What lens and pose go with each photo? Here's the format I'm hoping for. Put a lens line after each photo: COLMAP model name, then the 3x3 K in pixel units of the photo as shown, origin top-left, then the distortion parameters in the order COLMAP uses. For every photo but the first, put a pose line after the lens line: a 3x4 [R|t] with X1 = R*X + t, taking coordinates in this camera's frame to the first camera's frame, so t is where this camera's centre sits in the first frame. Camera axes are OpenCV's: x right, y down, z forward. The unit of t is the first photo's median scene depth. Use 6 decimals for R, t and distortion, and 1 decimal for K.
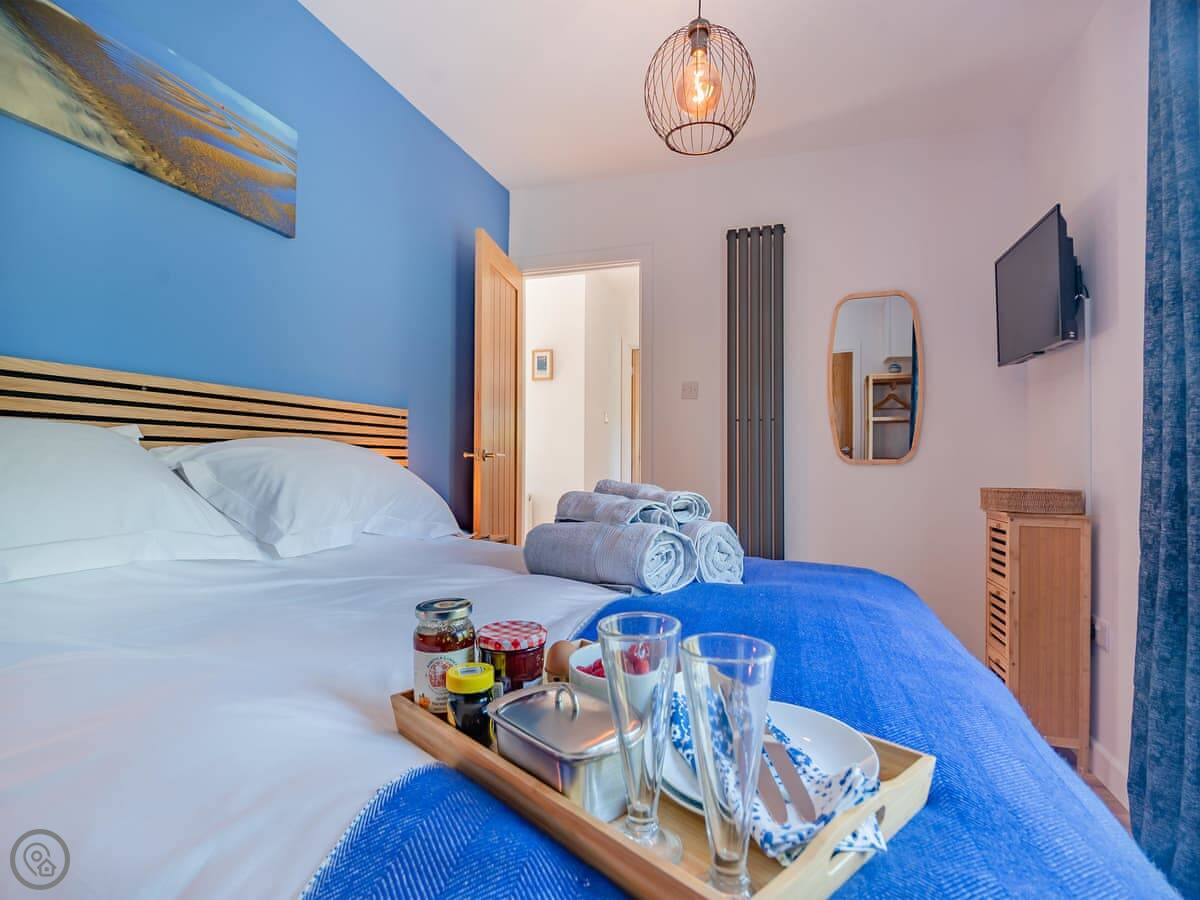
lens RADIAL K [[643.0, 0, 600.0], [0, 643.0, 450.0], [0, 0, 1]] dist [0.002915, -0.020879]
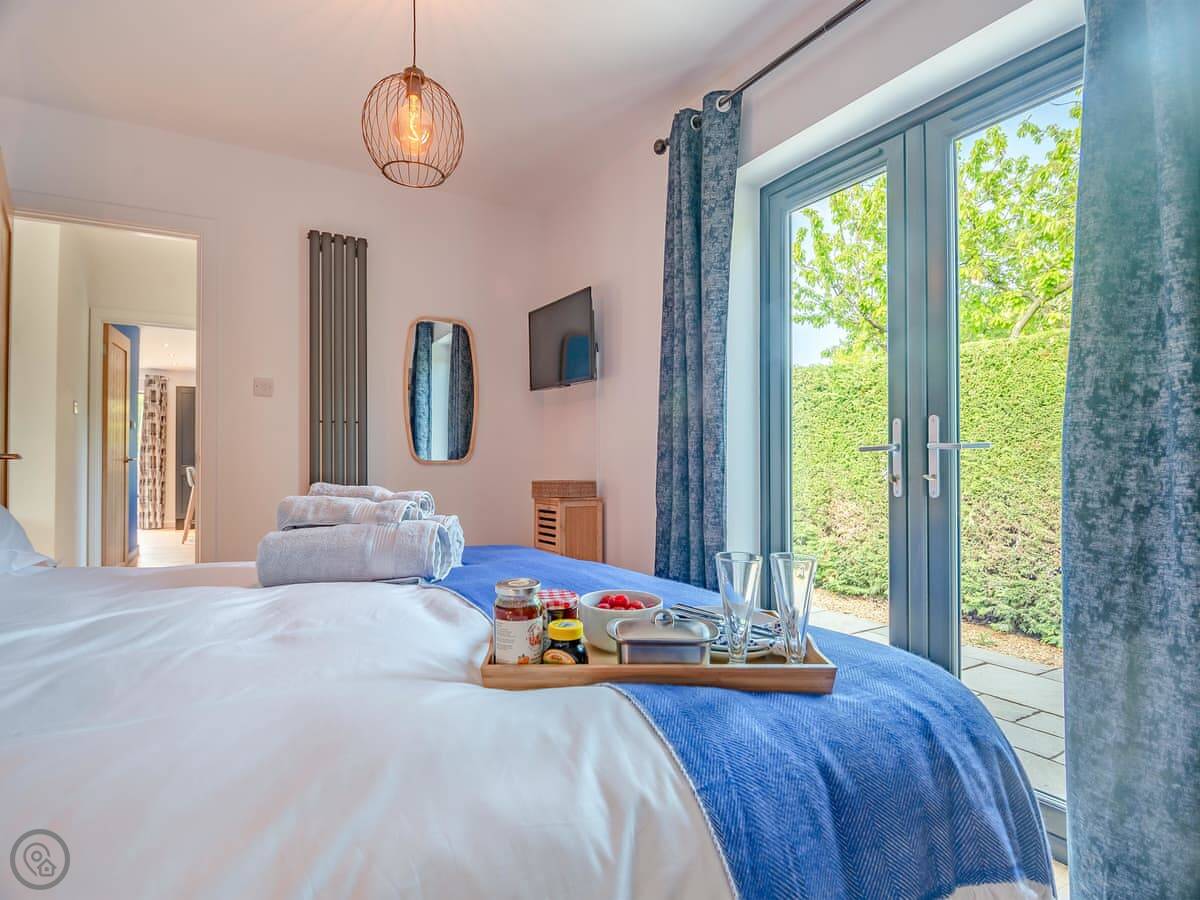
lens RADIAL K [[643.0, 0, 600.0], [0, 643.0, 450.0], [0, 0, 1]] dist [0.002915, -0.020879]
pose [[0.652771, 0.004815, 0.757540, -0.474695], [-0.008095, 0.999967, 0.000619, -0.011398], [-0.757512, -0.006537, 0.652788, 0.021936]]
